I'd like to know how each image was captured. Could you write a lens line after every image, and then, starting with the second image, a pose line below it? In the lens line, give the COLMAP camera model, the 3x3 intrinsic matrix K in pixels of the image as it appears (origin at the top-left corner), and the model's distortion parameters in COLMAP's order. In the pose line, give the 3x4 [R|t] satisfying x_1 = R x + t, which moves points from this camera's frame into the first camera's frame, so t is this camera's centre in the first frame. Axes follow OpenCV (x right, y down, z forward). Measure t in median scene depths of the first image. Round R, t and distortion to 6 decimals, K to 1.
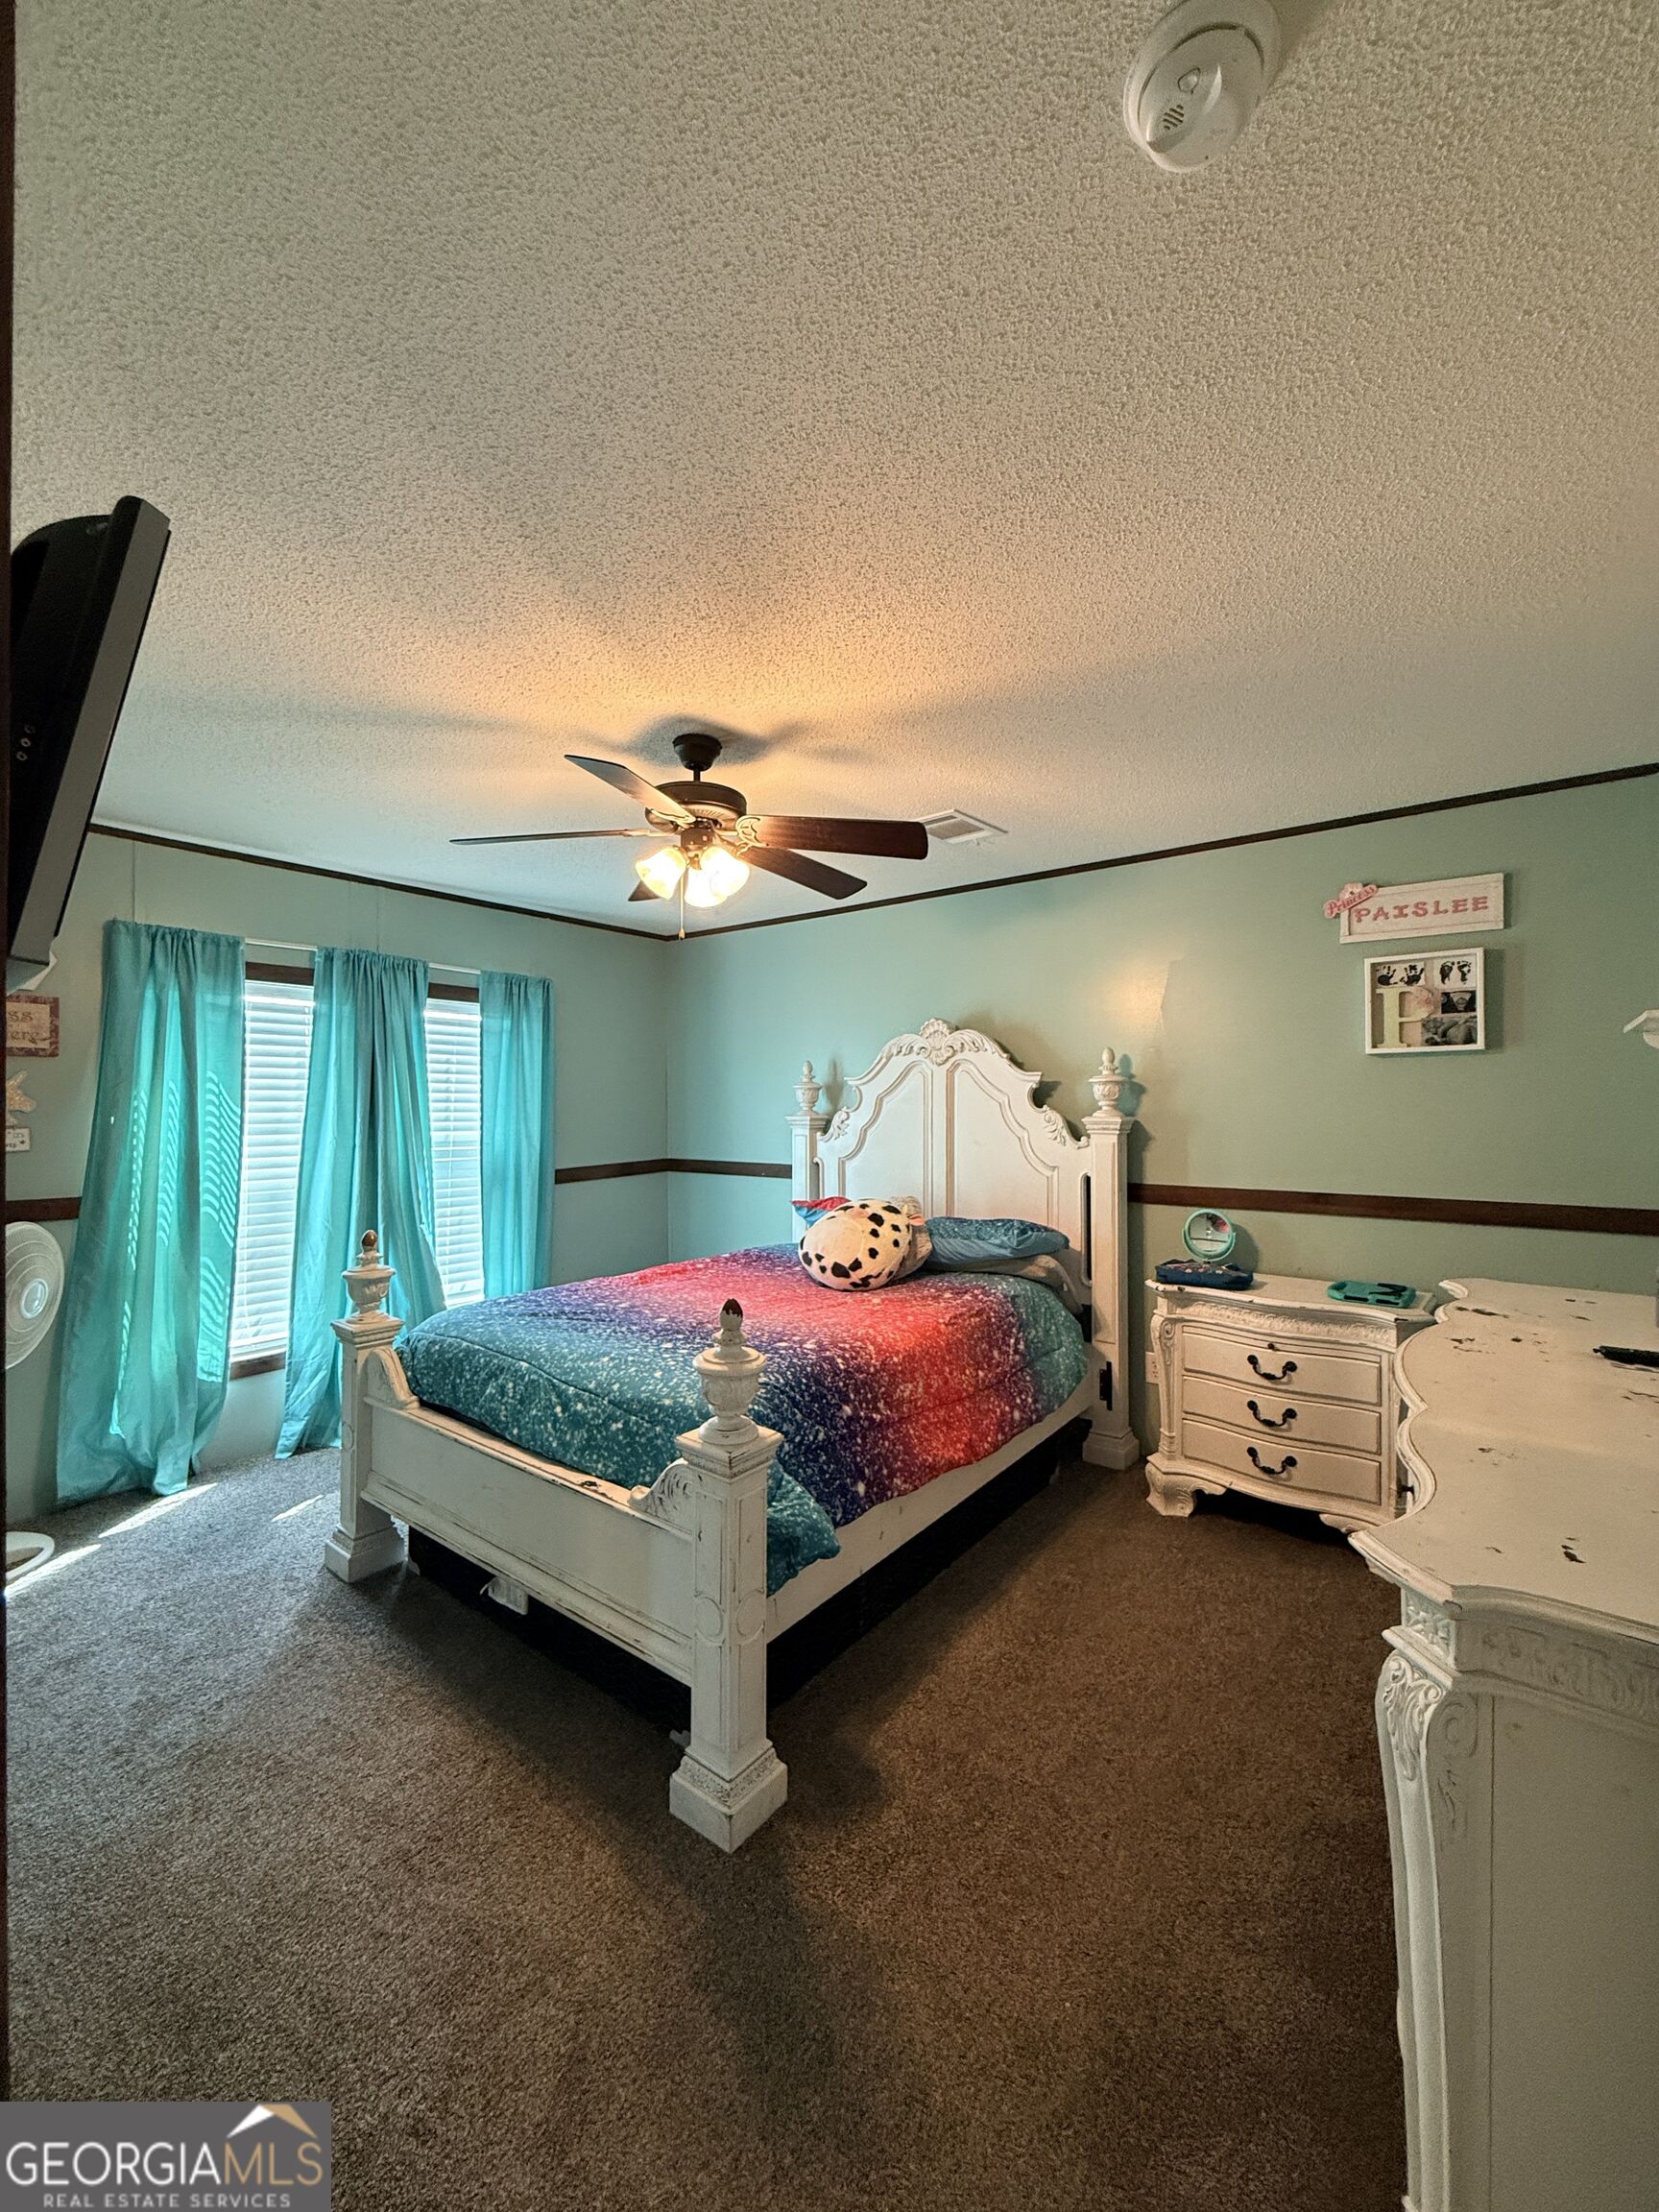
lens RADIAL K [[889.9, 0, 829.9], [0, 889.9, 1106.7], [0, 0, 1]] dist [-0.000299, 0.000096]
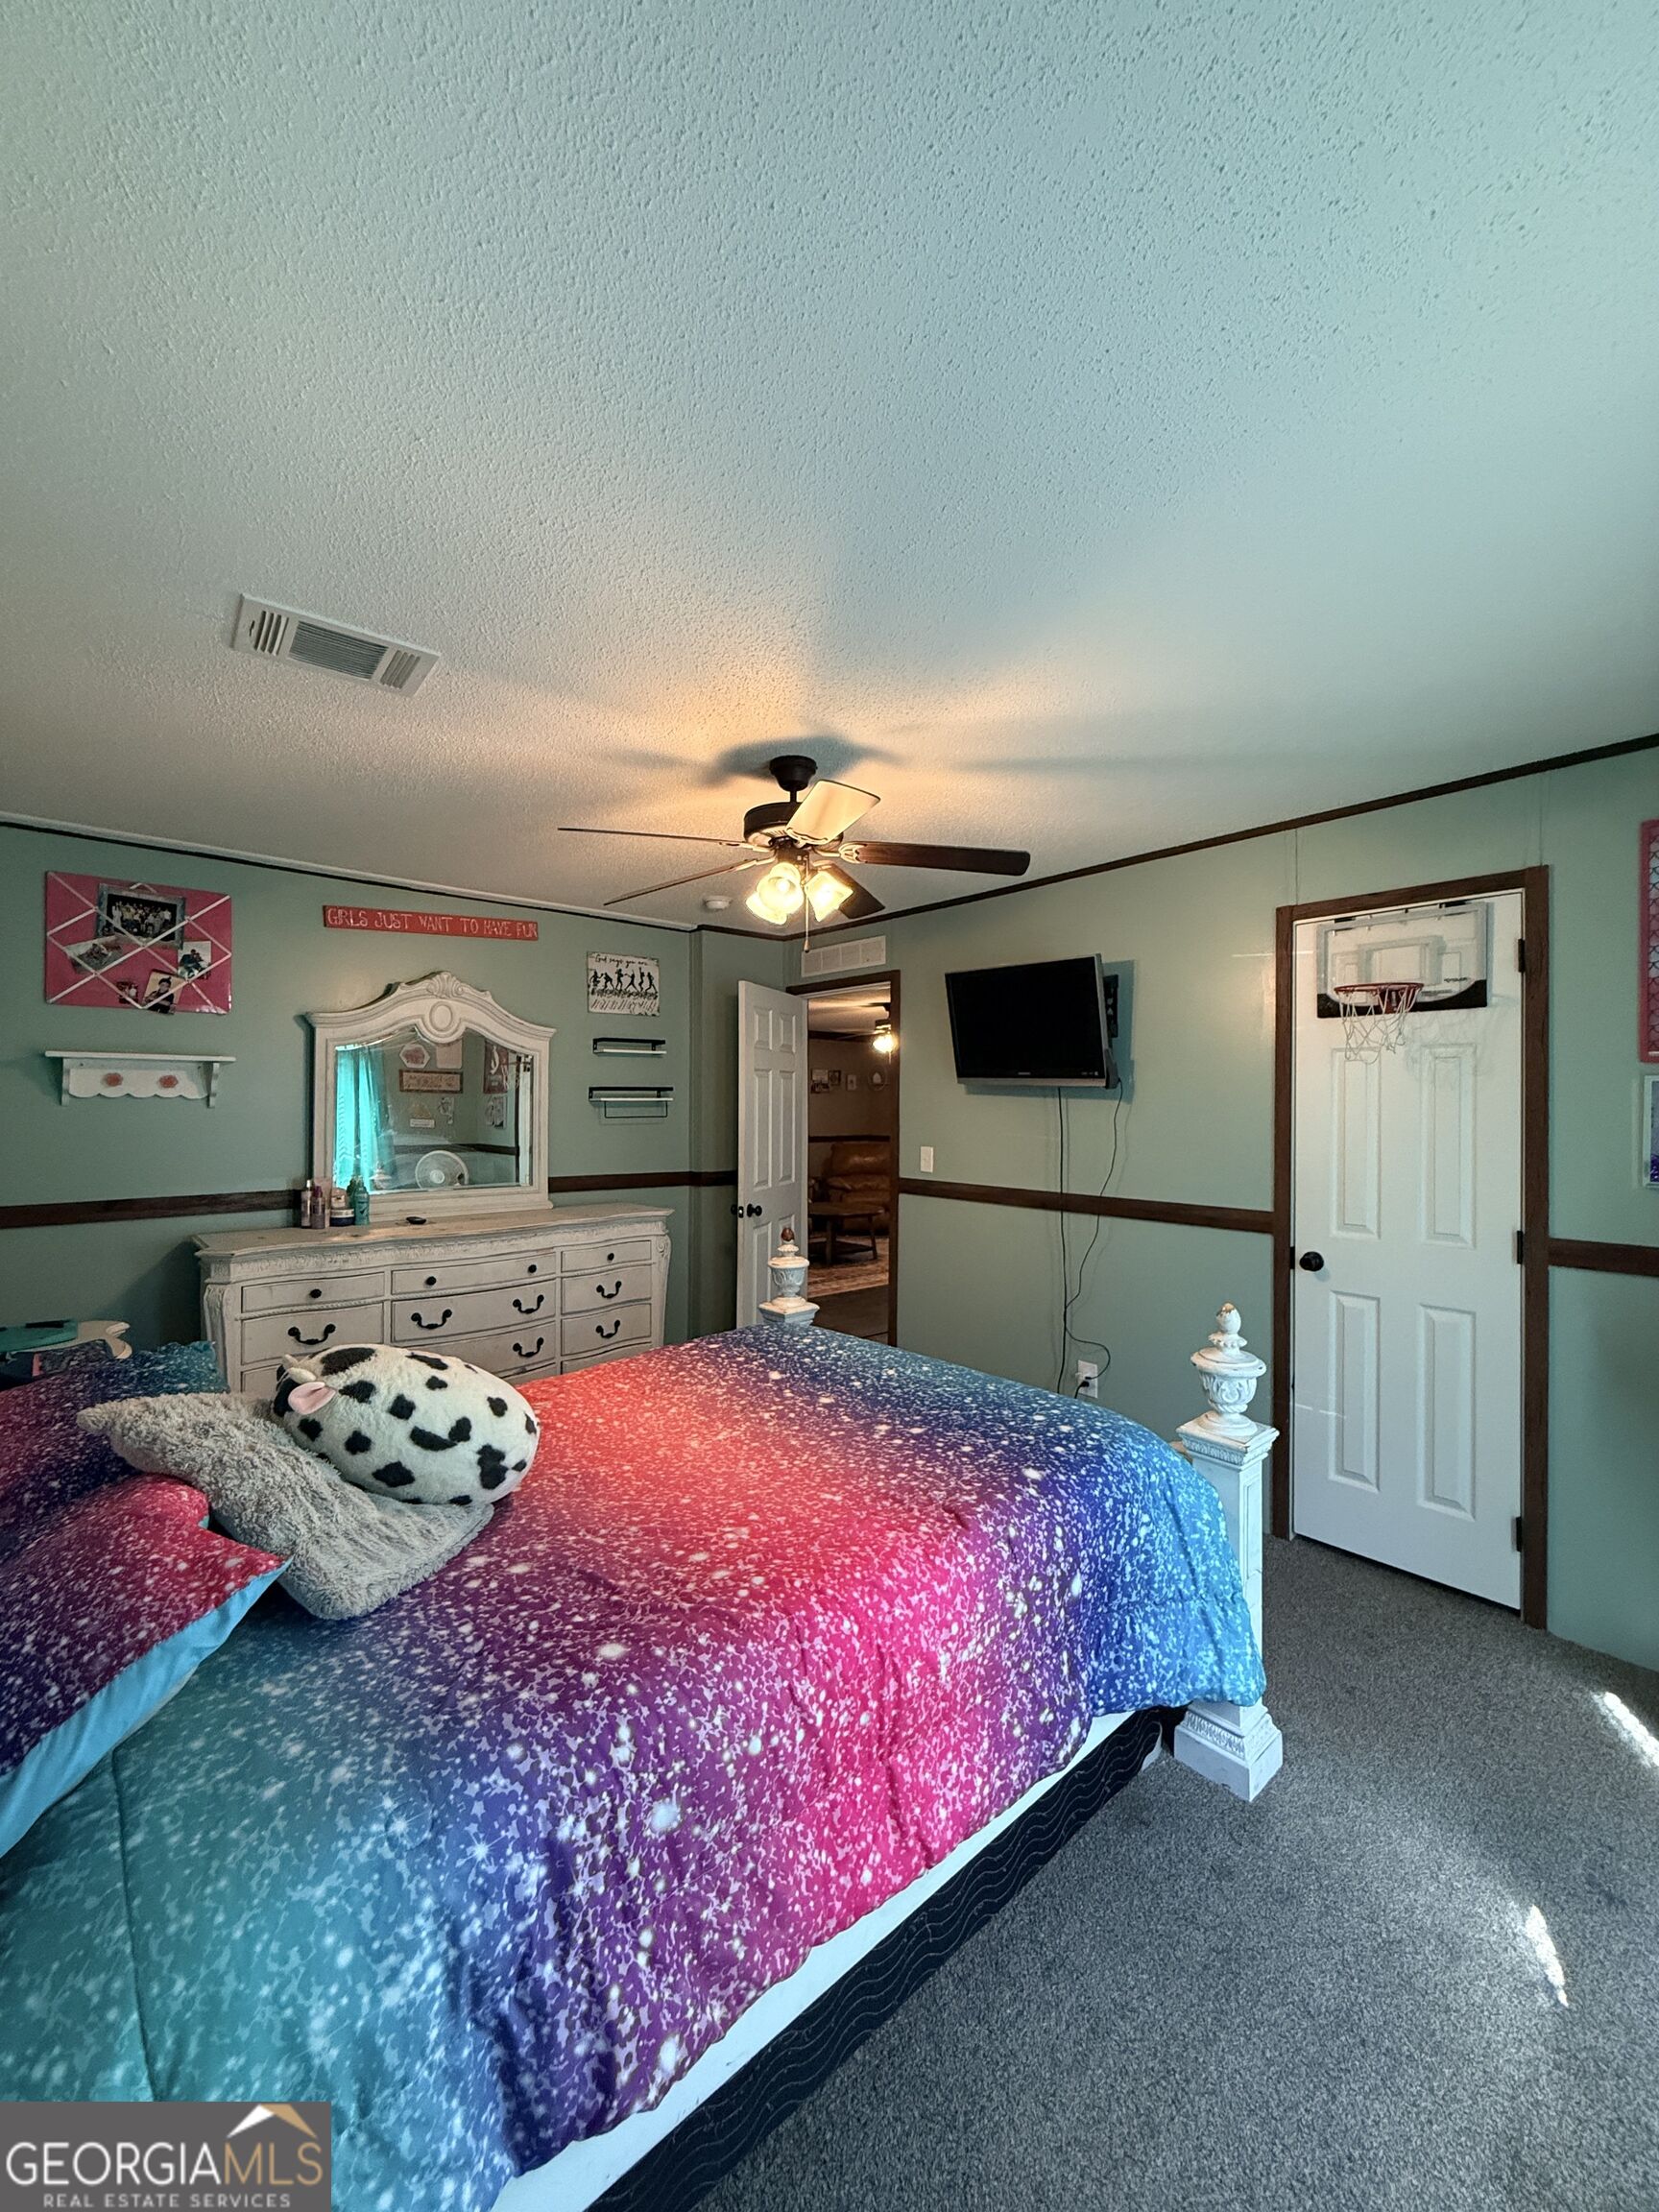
lens RADIAL K [[889.9, 0, 825.2], [0, 889.9, 1104.8], [0, 0, 1]] dist [-0.000299, 0.000096]
pose [[-0.978941, -0.004809, 0.204086, -0.271558], [-0.004588, 0.999988, 0.001552, -0.013739], [-0.204091, 0.000583, -0.978952, 1.348939]]
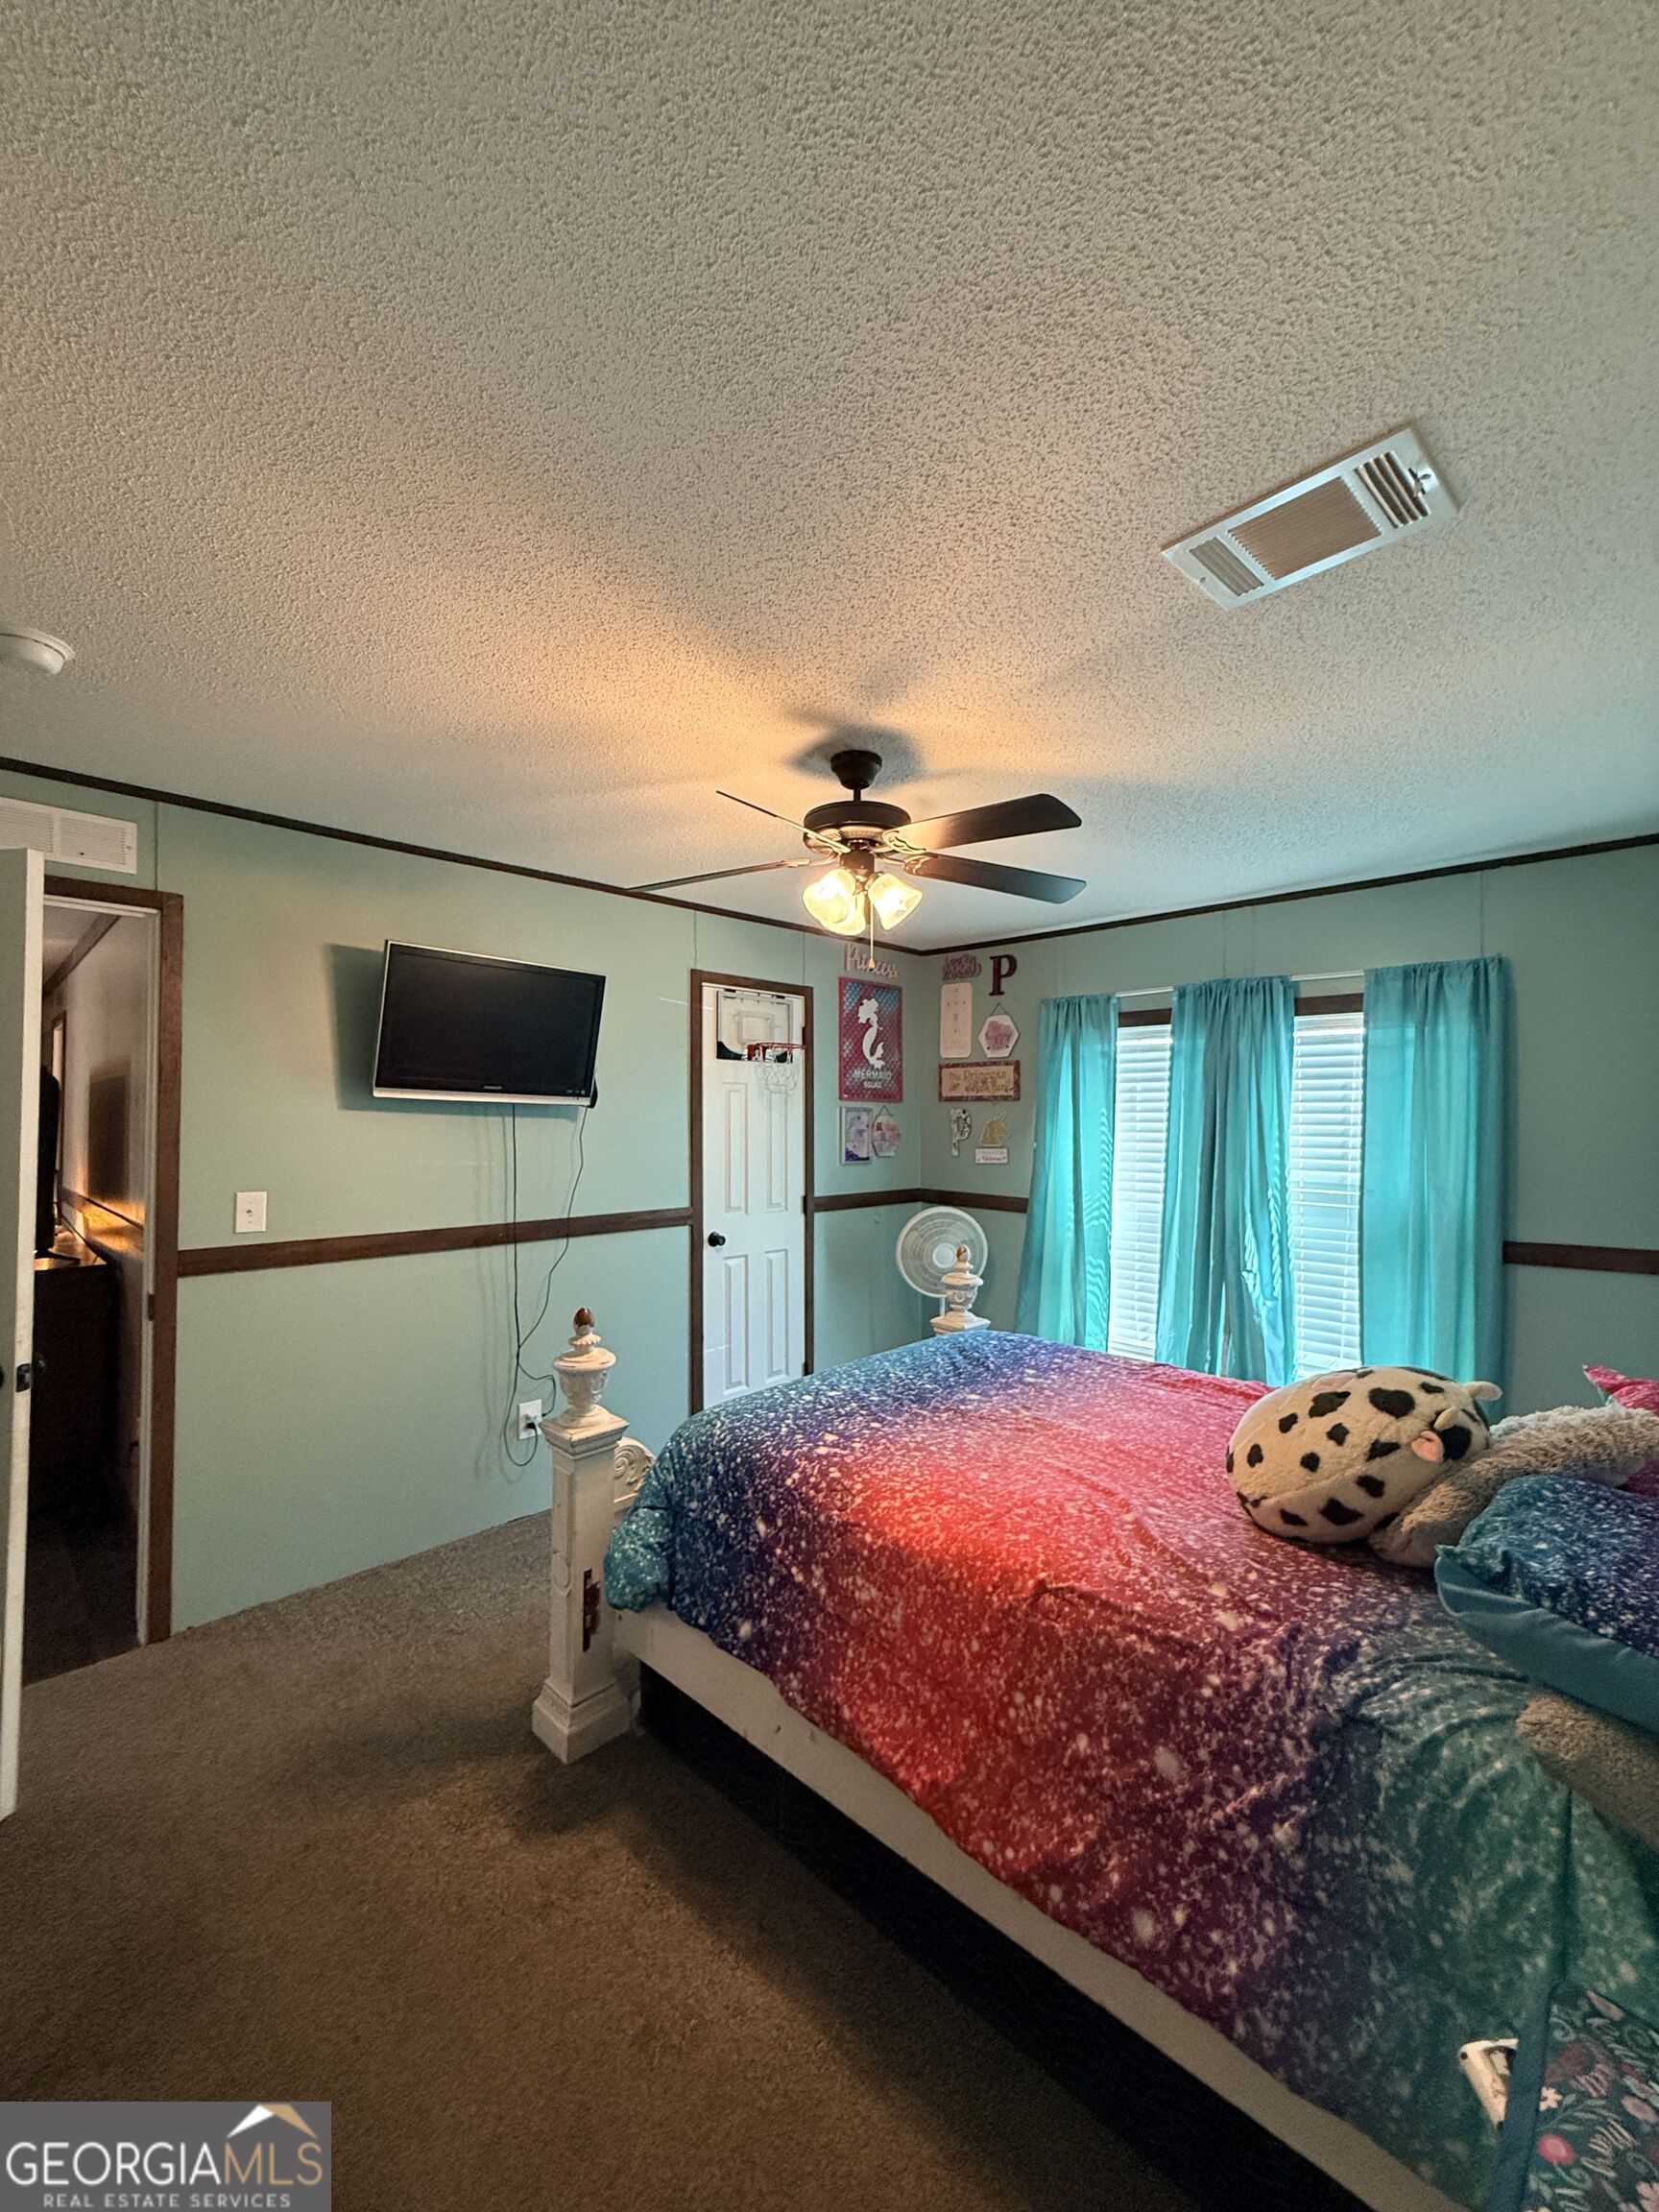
lens RADIAL K [[889.9, 0, 825.4], [0, 889.9, 1114.8], [0, 0, 1]] dist [-0.000299, 0.000096]
pose [[-0.118470, -0.001896, -0.992956, 0.523197], [-0.008234, 0.999966, -0.000927, -0.024400], [0.992923, 0.008066, -0.118482, 0.732407]]
